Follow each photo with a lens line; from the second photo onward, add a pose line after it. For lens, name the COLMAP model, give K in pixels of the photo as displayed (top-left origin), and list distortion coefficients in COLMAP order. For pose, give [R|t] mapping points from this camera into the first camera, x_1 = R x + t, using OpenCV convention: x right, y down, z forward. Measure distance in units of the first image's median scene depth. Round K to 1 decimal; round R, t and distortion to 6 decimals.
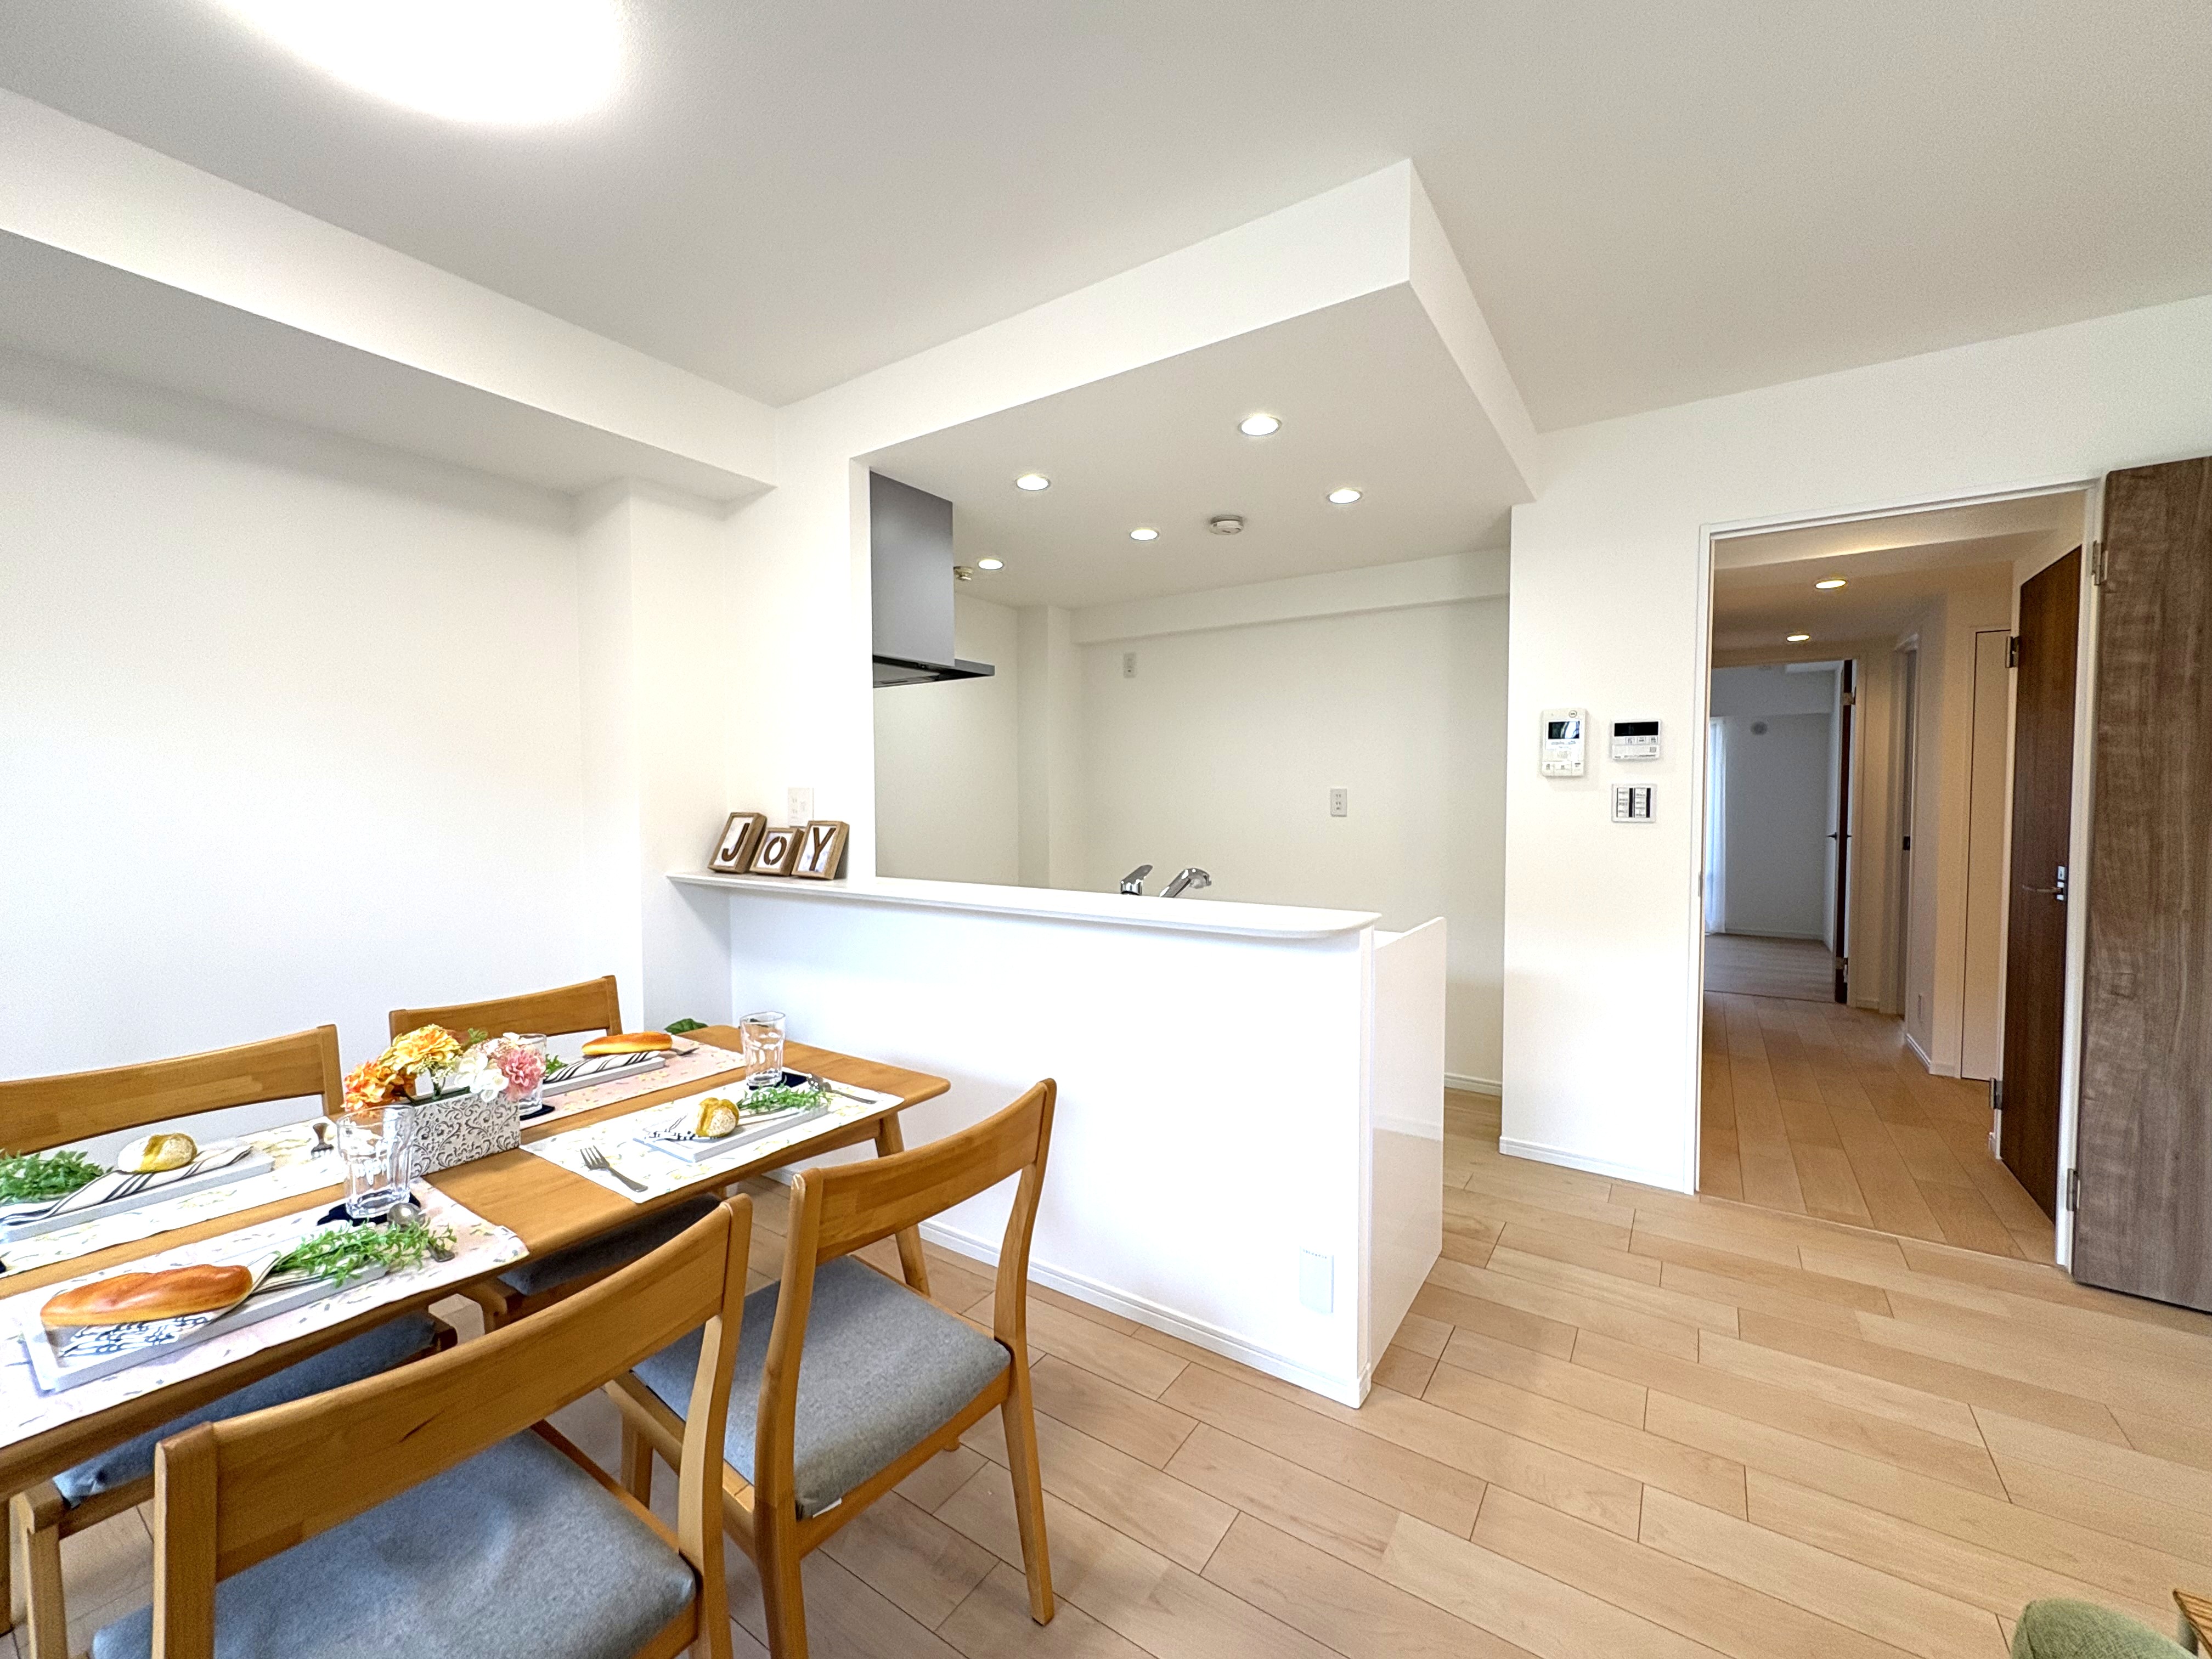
lens RADIAL K [[883.4, 0, 1101.0], [0, 883.4, 824.4], [0, 0, 1]] dist [-0.001905, 0.000832]
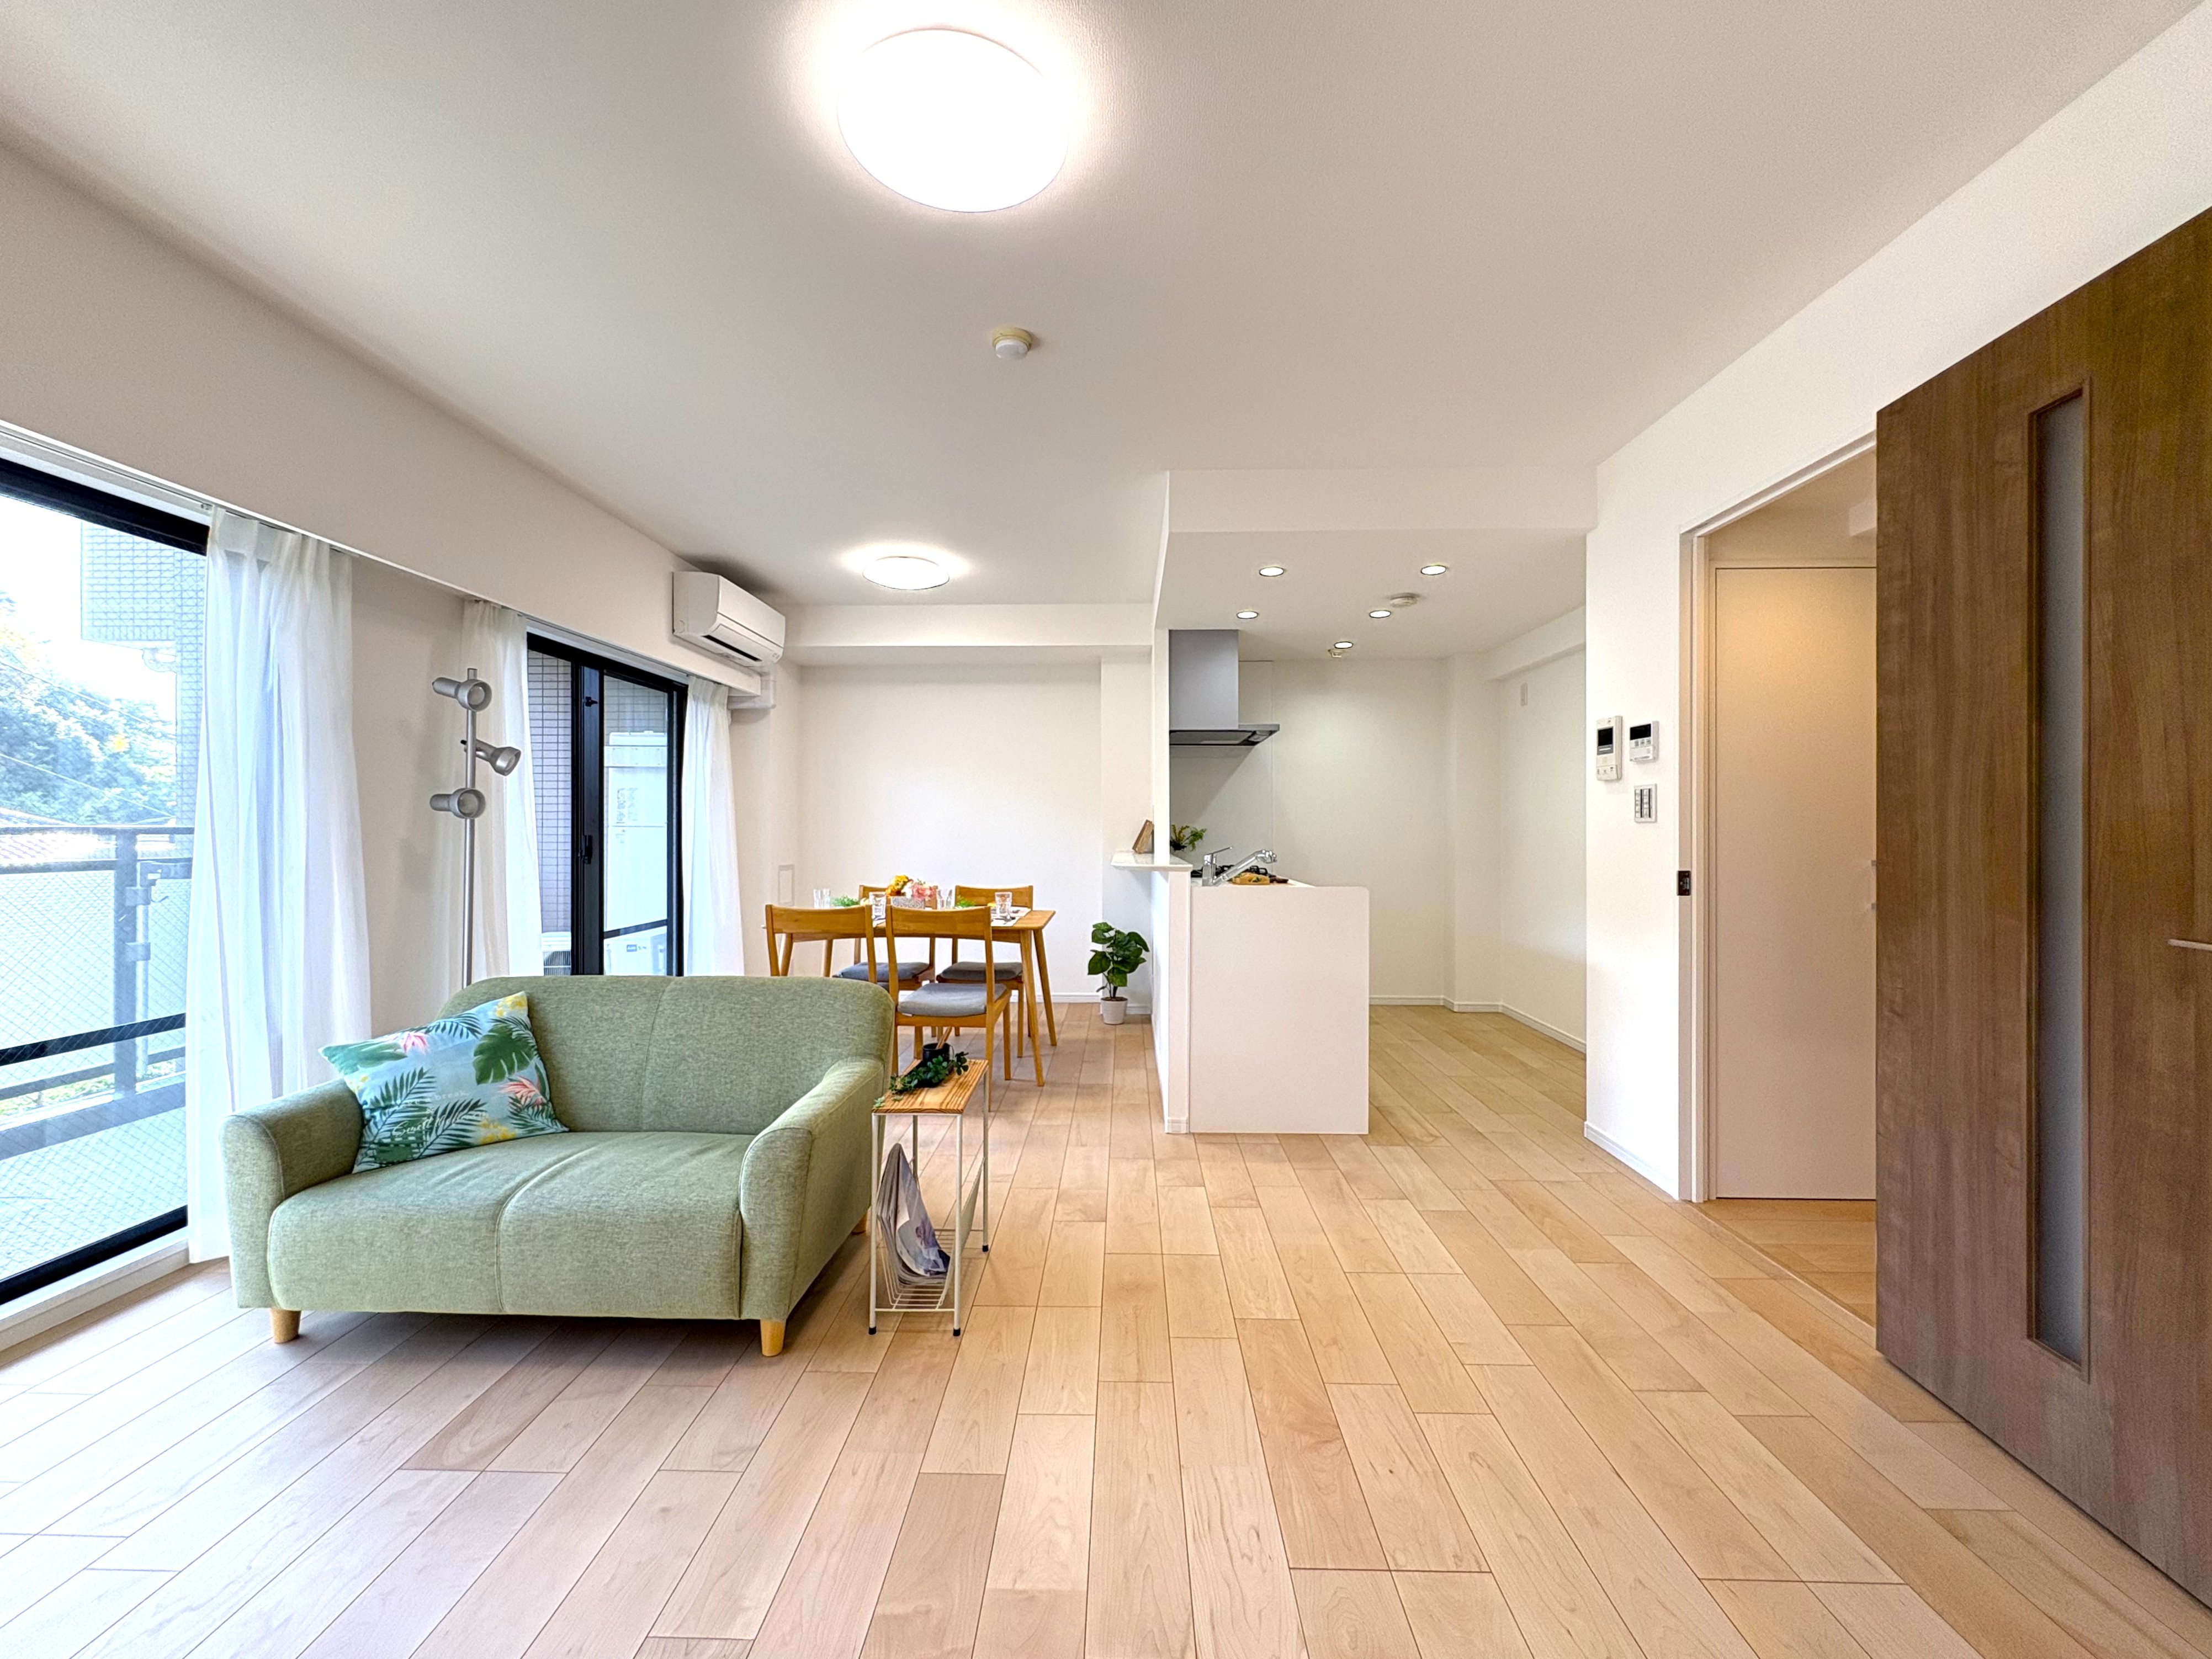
lens RADIAL K [[883.3, 0, 1101.0], [0, 883.3, 830.3], [0, 0, 1]] dist [-0.001905, 0.000832]
pose [[0.538999, 0.003904, -0.842298, 1.369267], [-0.030931, 0.999407, -0.015161, 0.051107], [0.841739, 0.034225, 0.538800, -0.096658]]
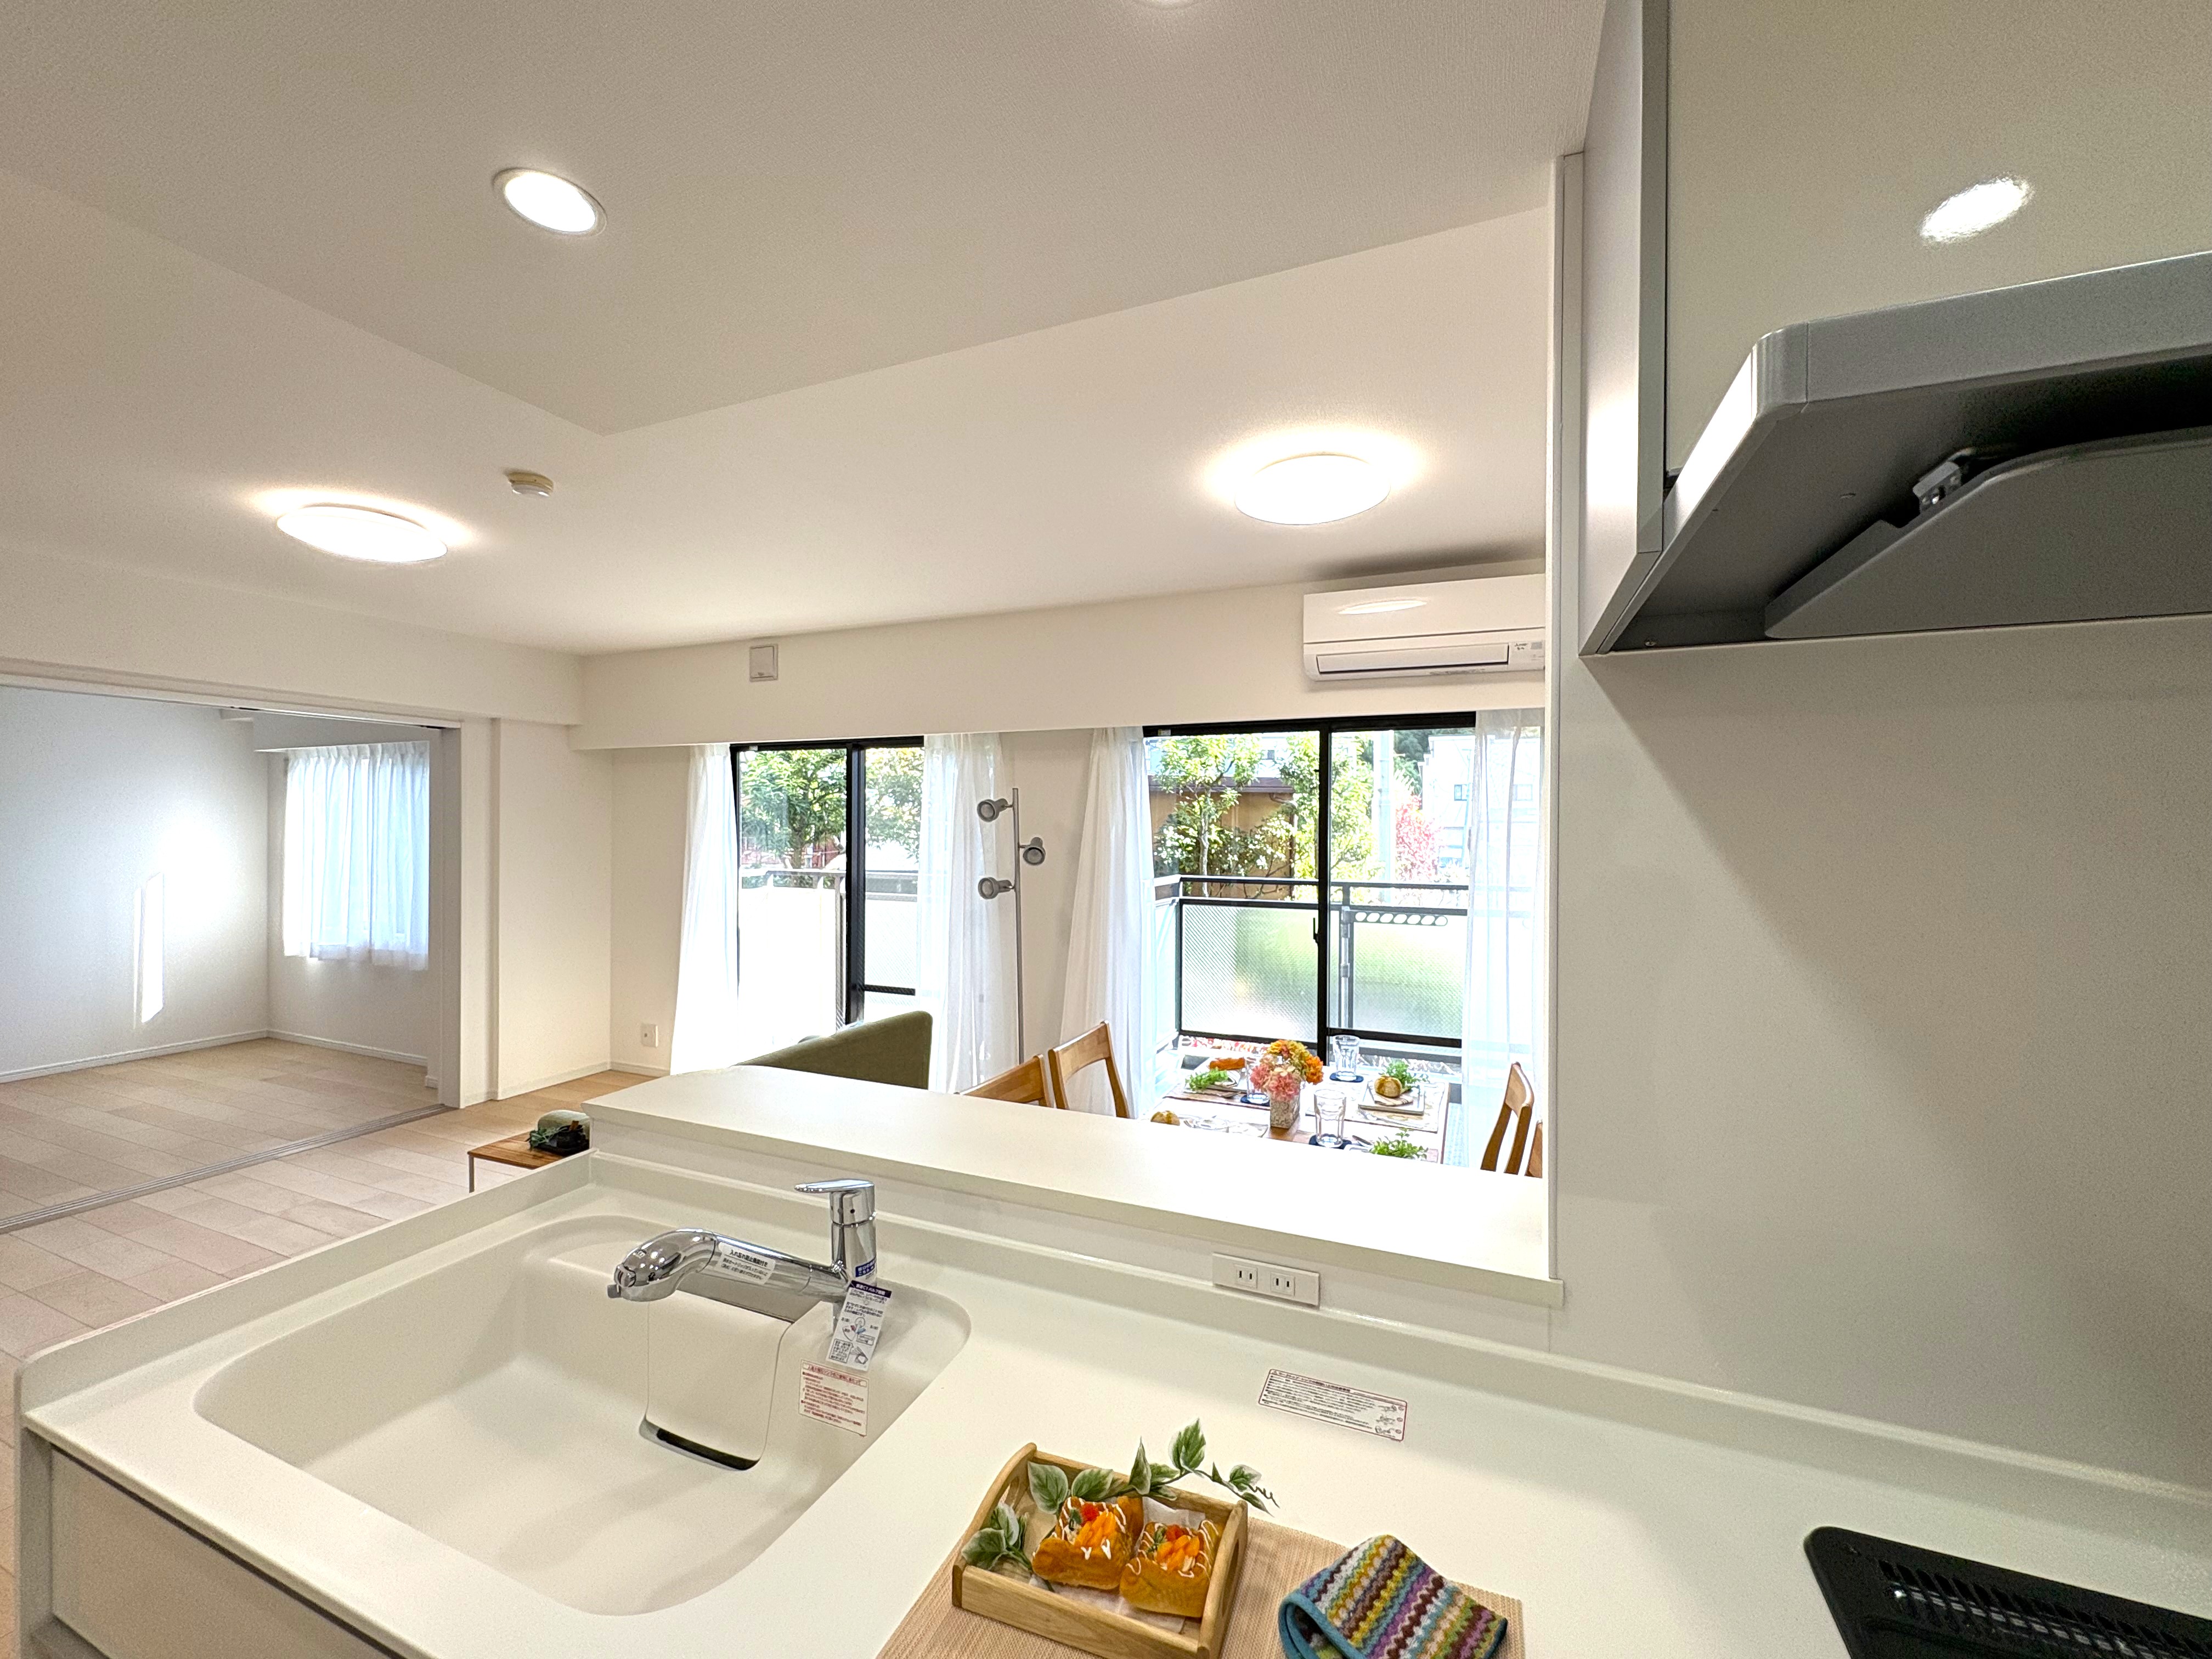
lens RADIAL K [[883.4, 0, 1102.6], [0, 883.4, 831.6], [0, 0, 1]] dist [-0.001905, 0.000832]
pose [[-0.981827, -0.001461, -0.189771, -0.013647], [-0.009130, 0.999176, 0.039547, -0.154973], [0.189557, 0.040561, -0.981032, 1.527582]]
